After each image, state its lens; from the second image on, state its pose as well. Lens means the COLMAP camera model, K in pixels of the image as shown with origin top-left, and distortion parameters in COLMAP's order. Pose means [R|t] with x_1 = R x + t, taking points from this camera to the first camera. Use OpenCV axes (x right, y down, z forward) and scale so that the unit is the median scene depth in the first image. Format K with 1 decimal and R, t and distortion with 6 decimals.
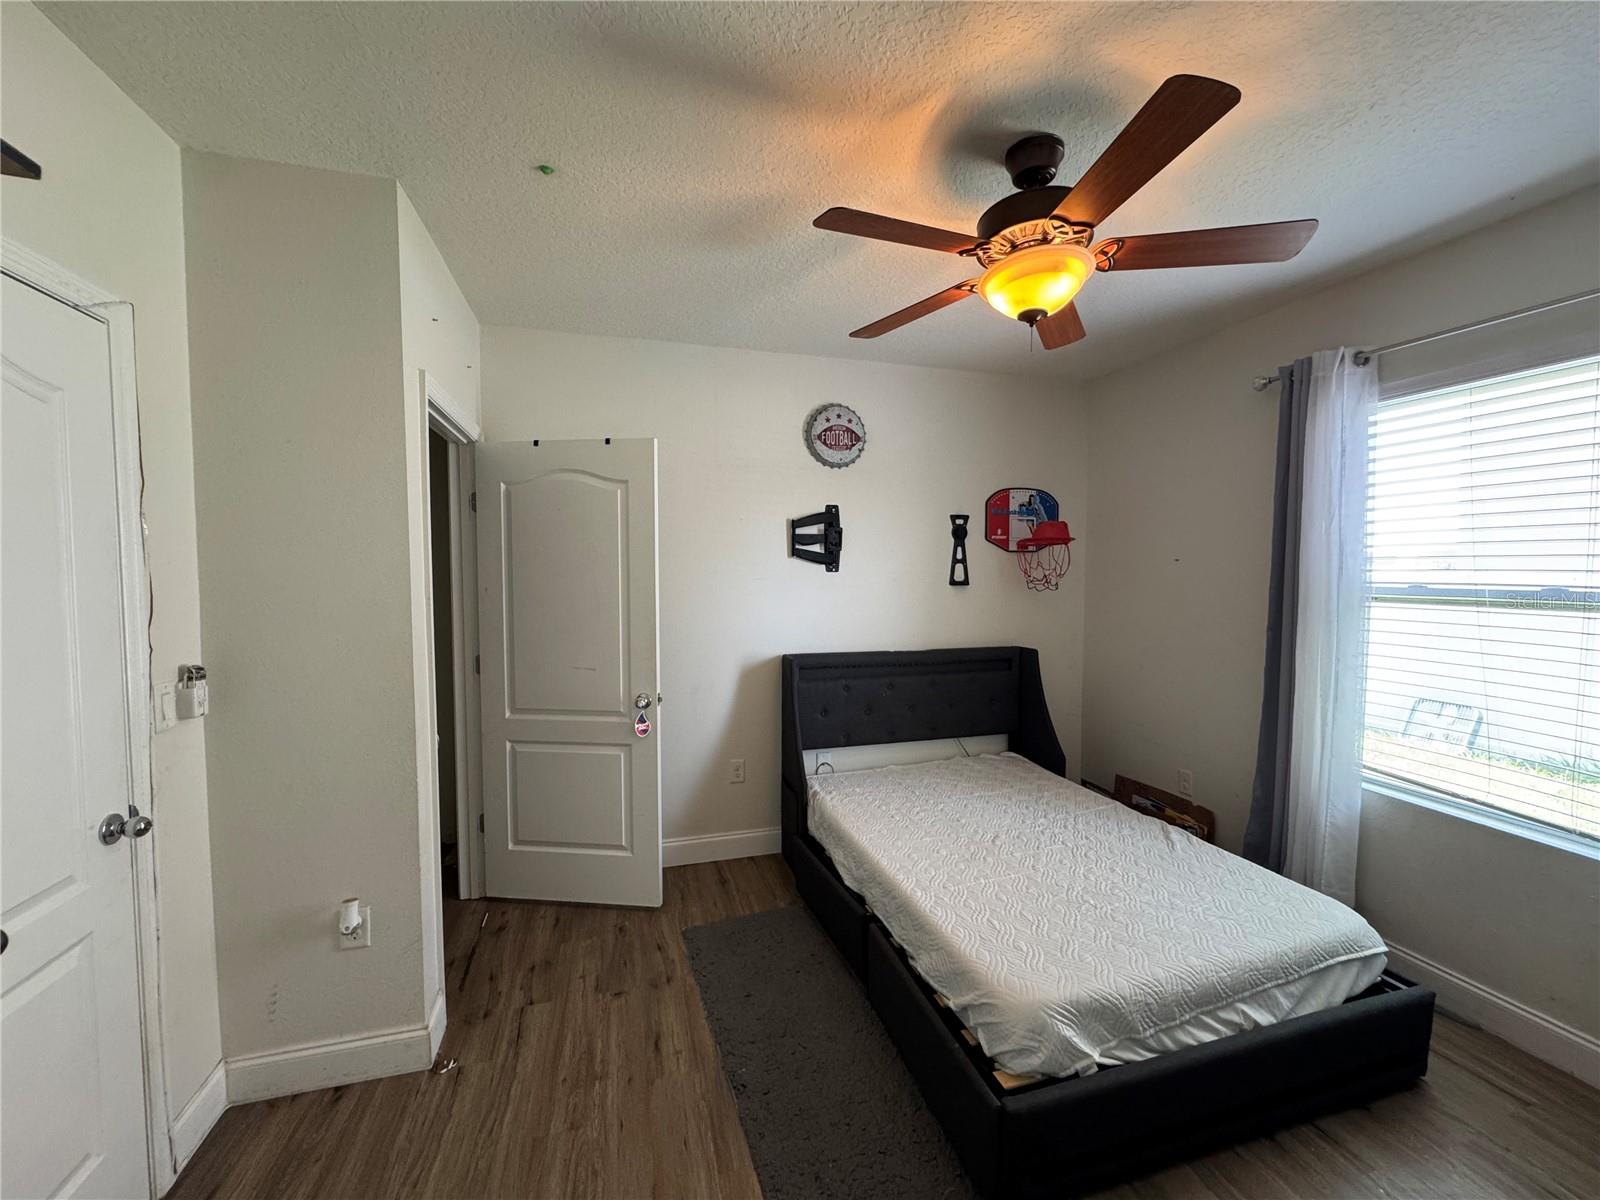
lens RADIAL K [[642.1, 0, 802.8], [0, 642.1, 600.0], [0, 0, 1]] dist [-0.002852, 0.000559]
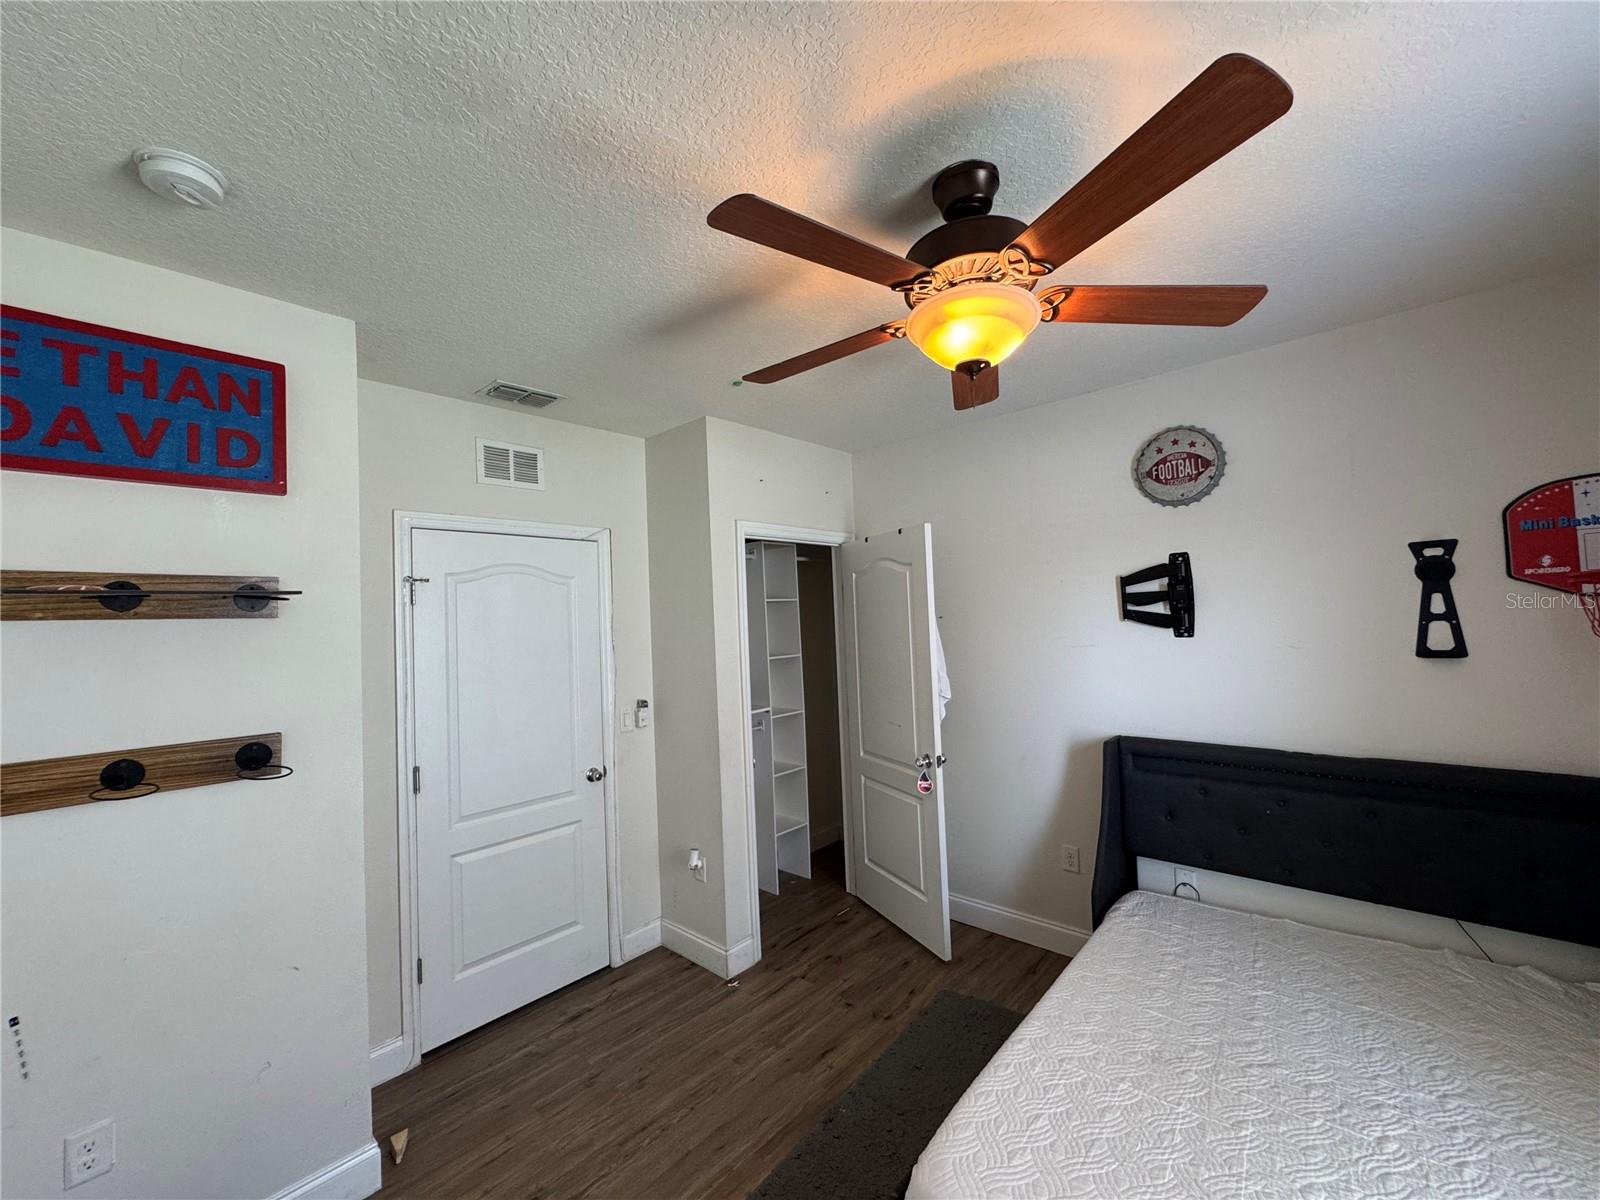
lens RADIAL K [[642.1, 0, 797.2], [0, 642.1, 601.2], [0, 0, 1]] dist [-0.002852, 0.000559]
pose [[0.517432, -0.046018, -0.854486, 0.486638], [-0.001070, 0.998517, -0.054423, -0.045915], [0.855724, 0.029075, 0.516616, 0.193802]]
